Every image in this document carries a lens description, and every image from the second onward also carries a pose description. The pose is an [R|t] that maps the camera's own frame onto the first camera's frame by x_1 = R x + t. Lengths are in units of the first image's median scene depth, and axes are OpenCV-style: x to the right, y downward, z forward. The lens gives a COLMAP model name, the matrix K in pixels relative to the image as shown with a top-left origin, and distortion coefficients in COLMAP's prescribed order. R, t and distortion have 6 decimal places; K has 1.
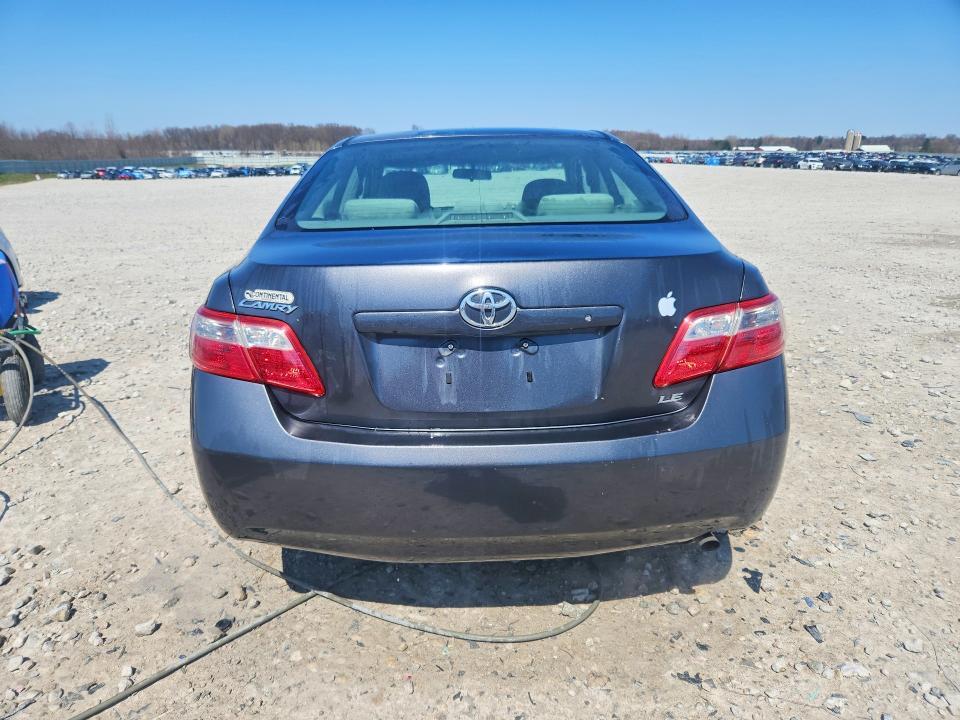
lens RADIAL K [[739.9, 0, 474.4], [0, 739.9, 365.1], [0, 0, 1]] dist [0.003450, 0.006729]
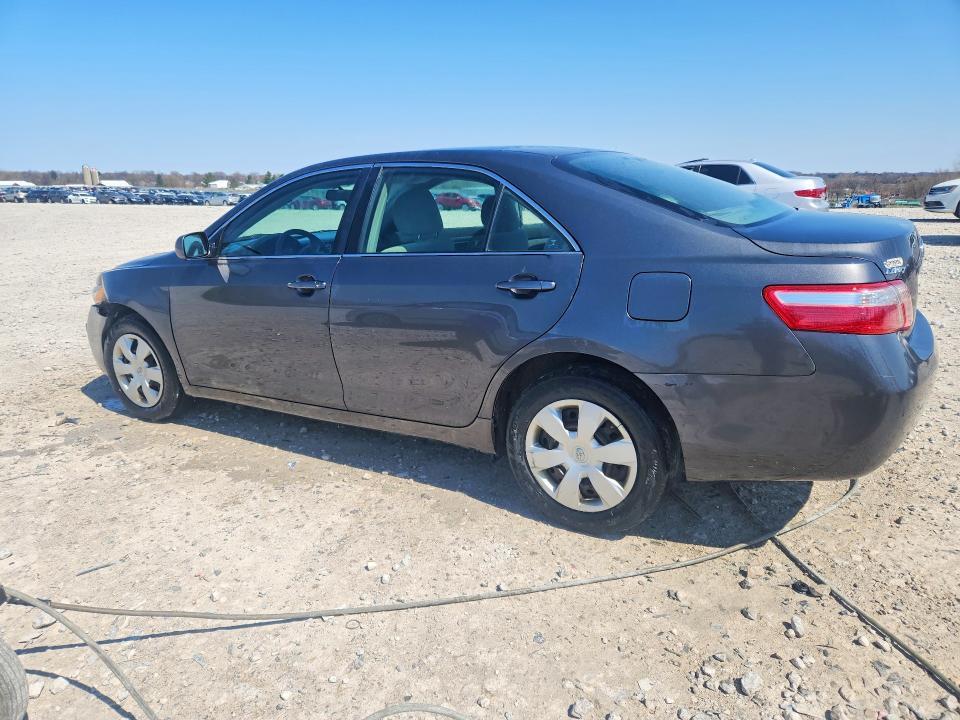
lens RADIAL K [[739.9, 0, 474.0], [0, 739.9, 357.8], [0, 0, 1]] dist [0.003450, 0.006729]
pose [[0.433403, -0.204188, 0.877764, -0.221630], [0.256491, 0.961661, 0.097060, -0.030748], [-0.863929, 0.183073, 0.469159, 0.131014]]
